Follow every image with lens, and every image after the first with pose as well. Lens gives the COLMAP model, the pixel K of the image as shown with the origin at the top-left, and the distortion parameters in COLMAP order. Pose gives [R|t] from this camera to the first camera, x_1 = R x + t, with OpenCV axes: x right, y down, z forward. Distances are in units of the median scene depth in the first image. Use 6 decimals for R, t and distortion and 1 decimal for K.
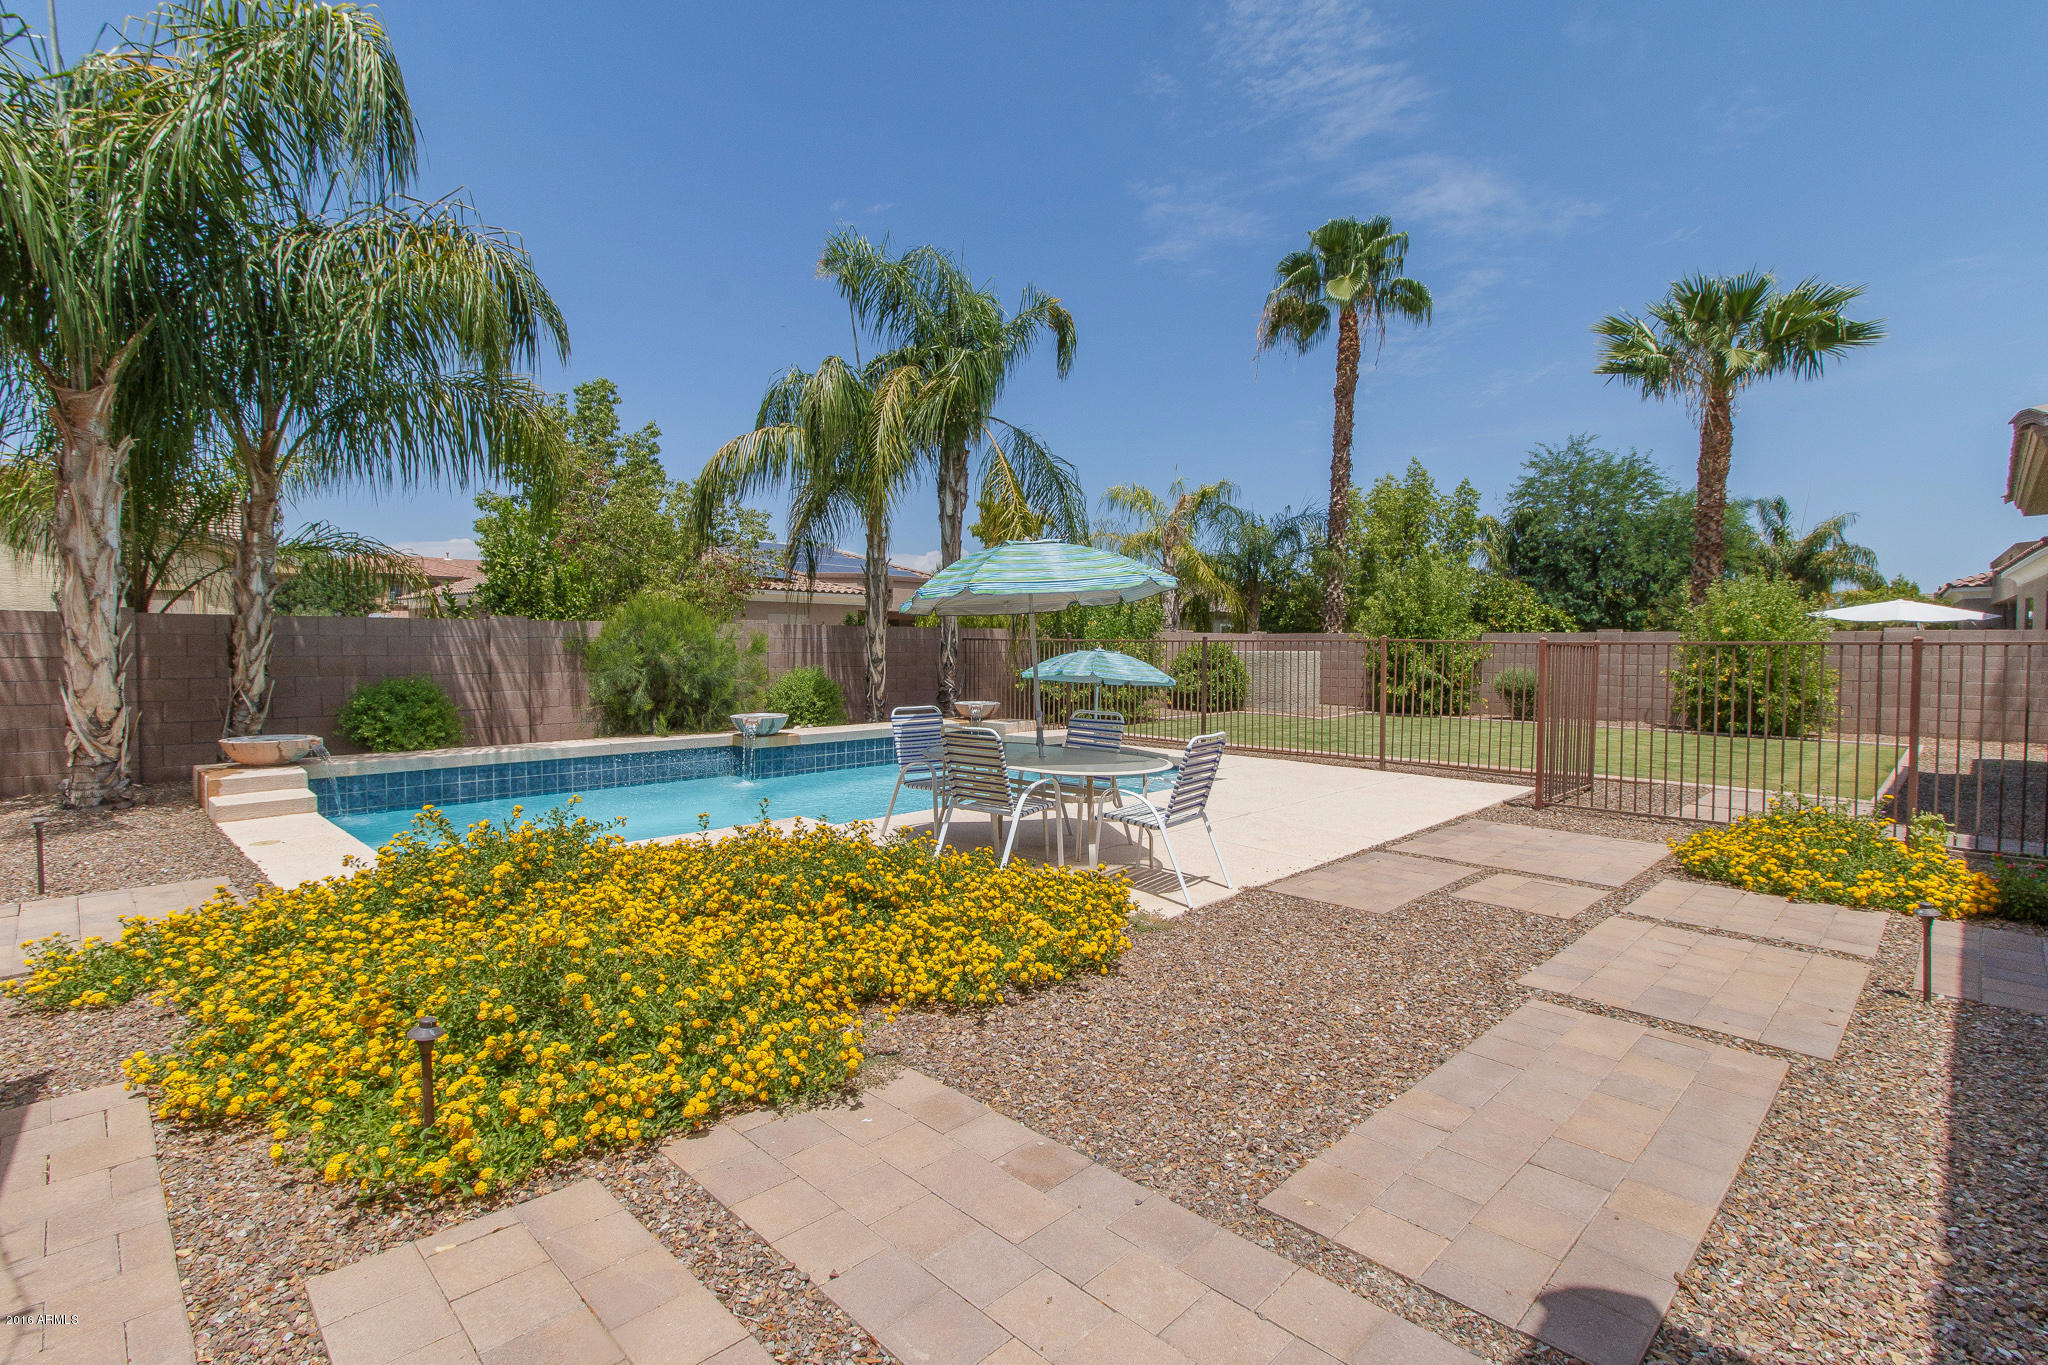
lens RADIAL K [[946.8, 0, 1018.4], [0, 946.8, 678.3], [0, 0, 1]] dist [0.004605, 0.000184]
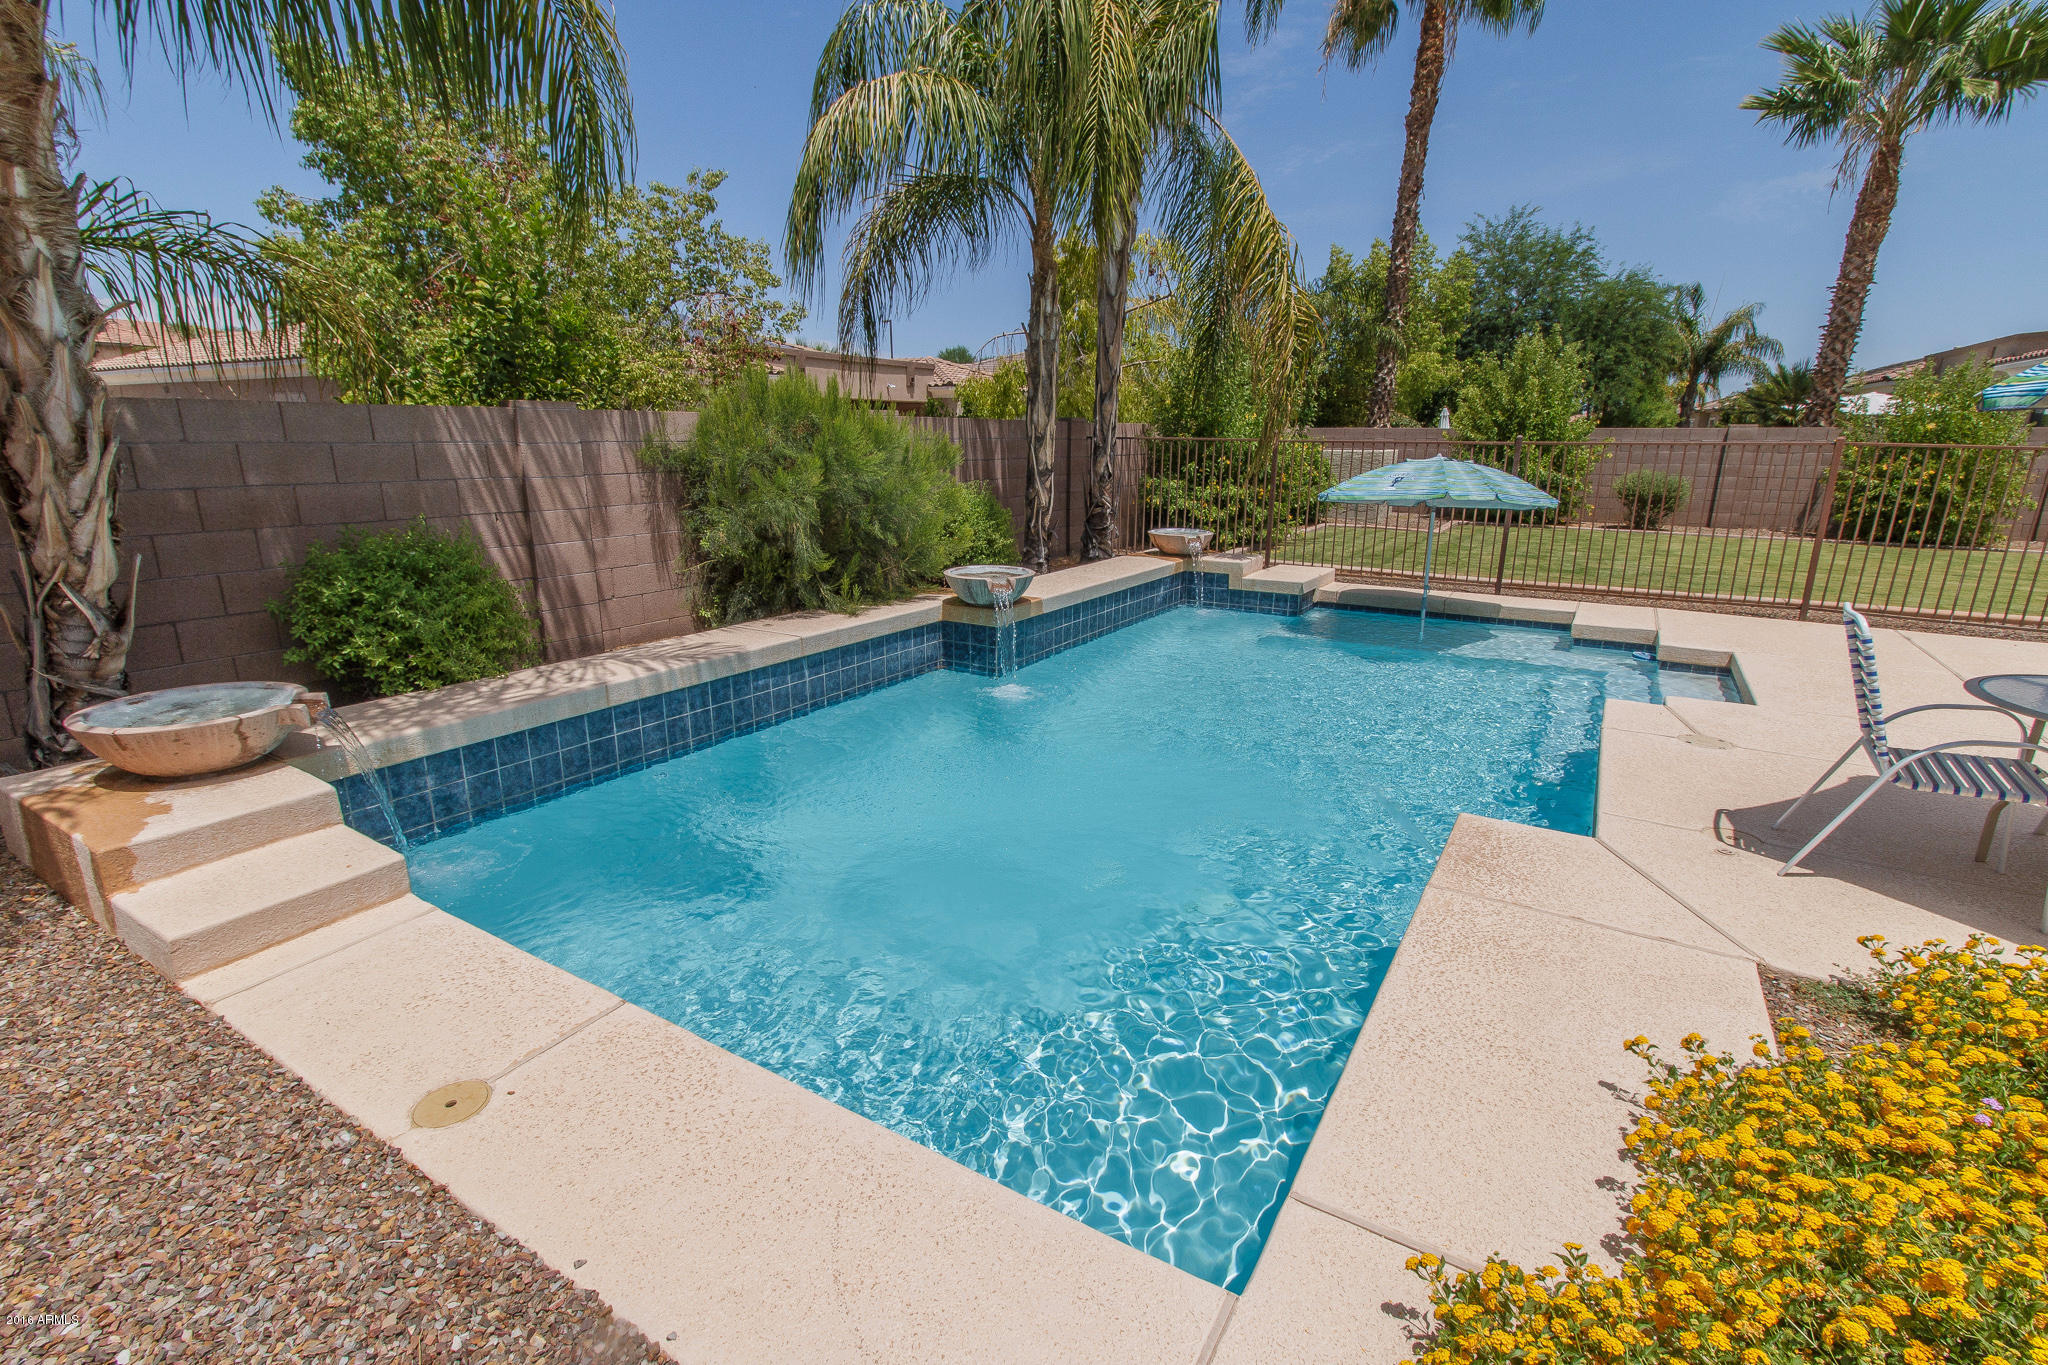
lens RADIAL K [[946.8, 0, 1019.8], [0, 946.8, 684.0], [0, 0, 1]] dist [0.004605, 0.000184]
pose [[0.977288, -0.054299, 0.204842, -0.240562], [0.007932, 0.975311, 0.220692, -0.015978], [-0.211768, -0.214055, 0.953590, 0.244442]]
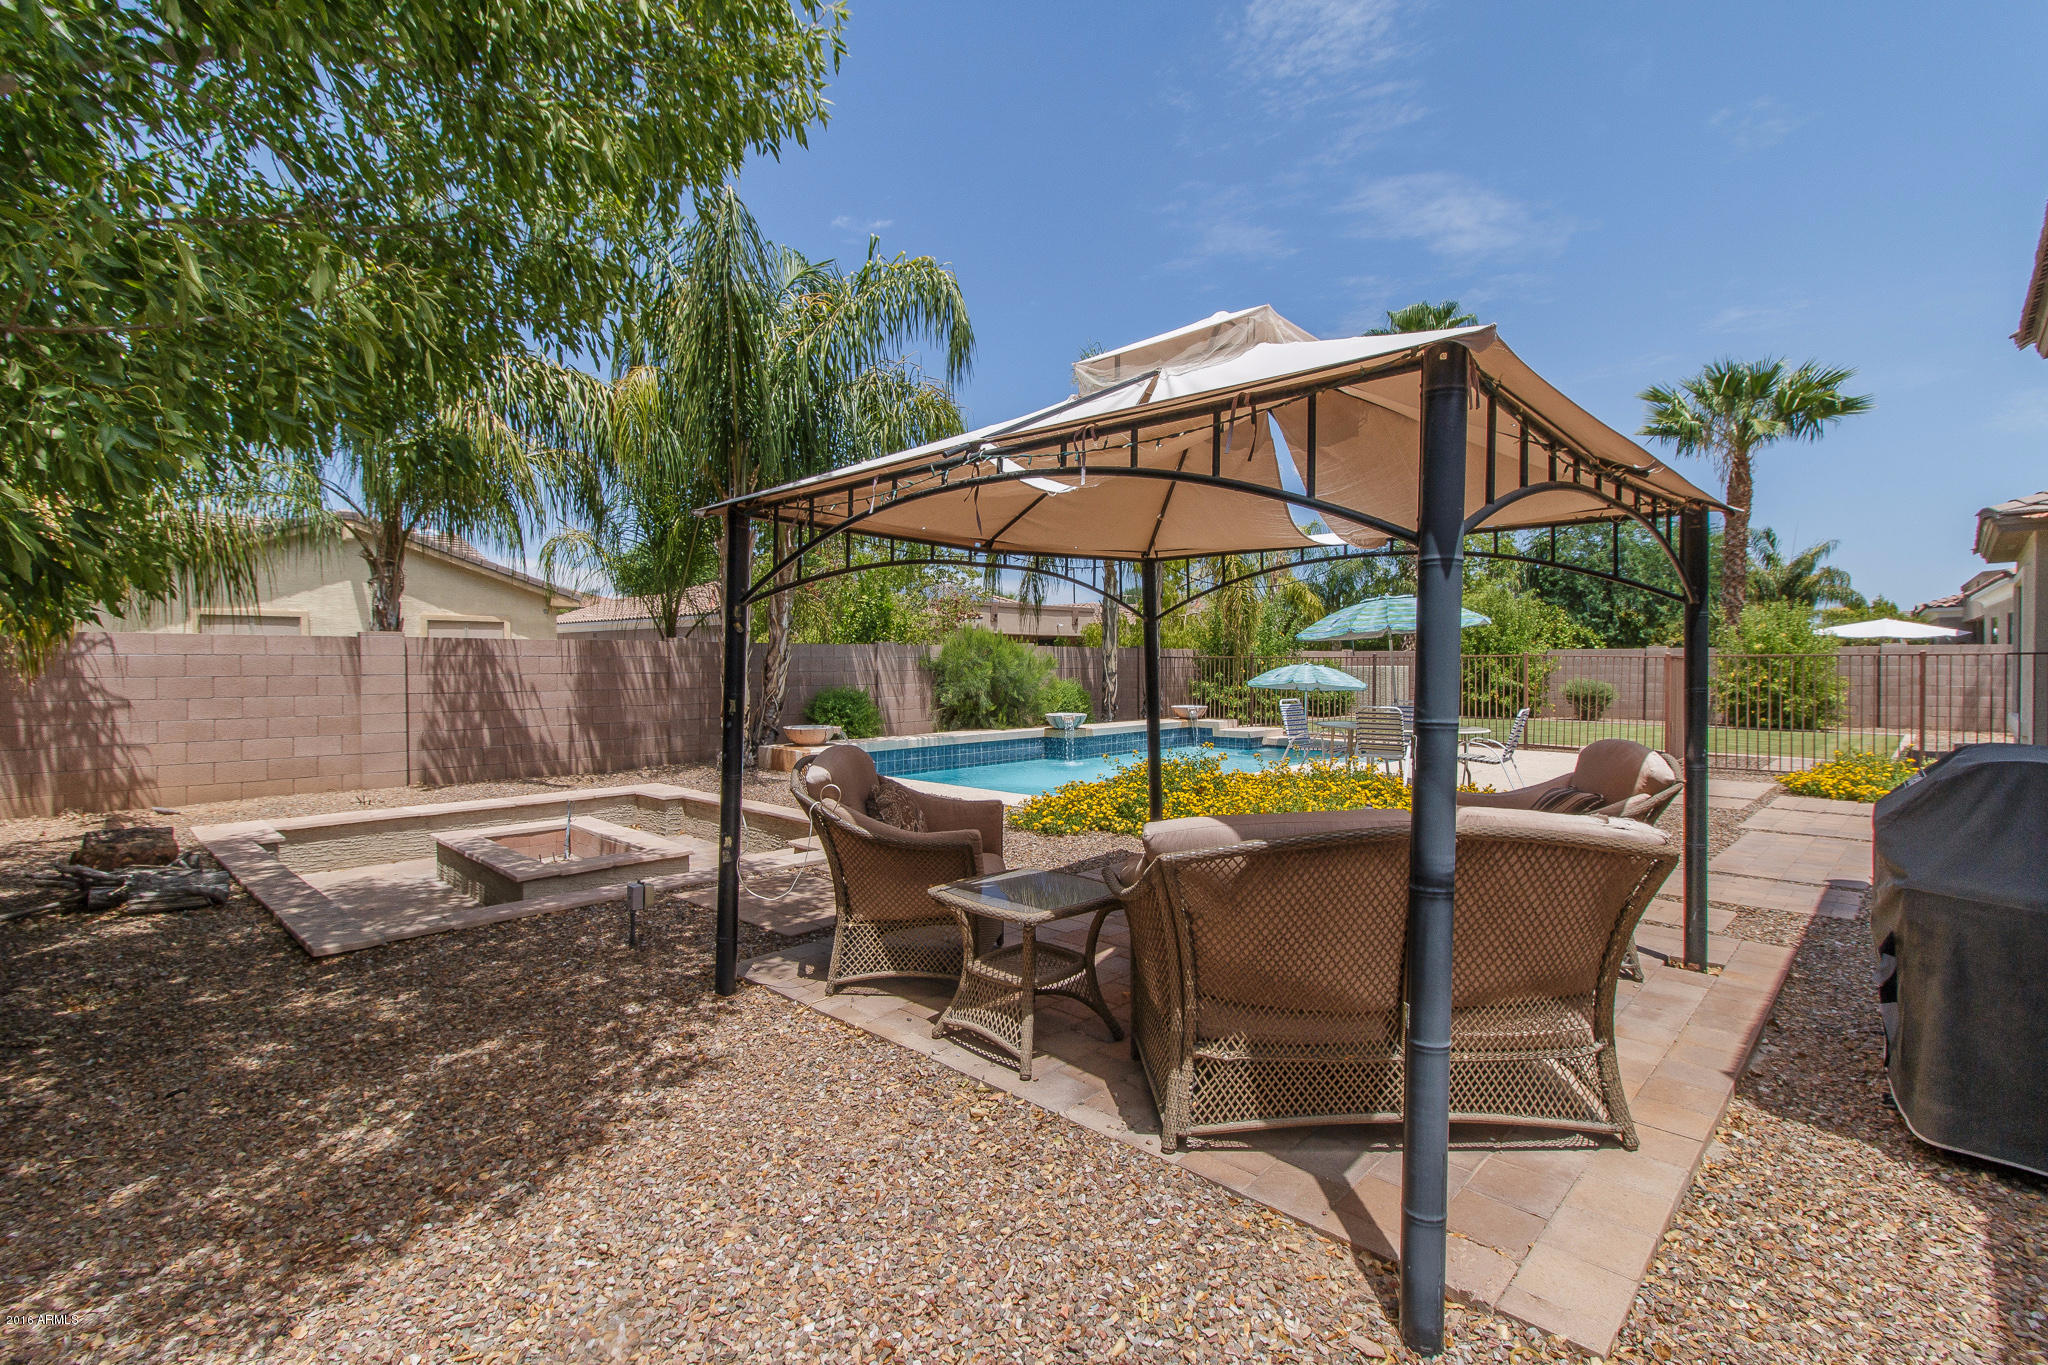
lens RADIAL K [[946.8, 0, 1014.7], [0, 946.8, 681.1], [0, 0, 1]] dist [0.004605, 0.000184]
pose [[0.999879, -0.007260, 0.013748, -0.228151], [0.007507, 0.999810, -0.017978, 0.009798], [-0.013615, 0.018079, 0.999744, -0.217946]]
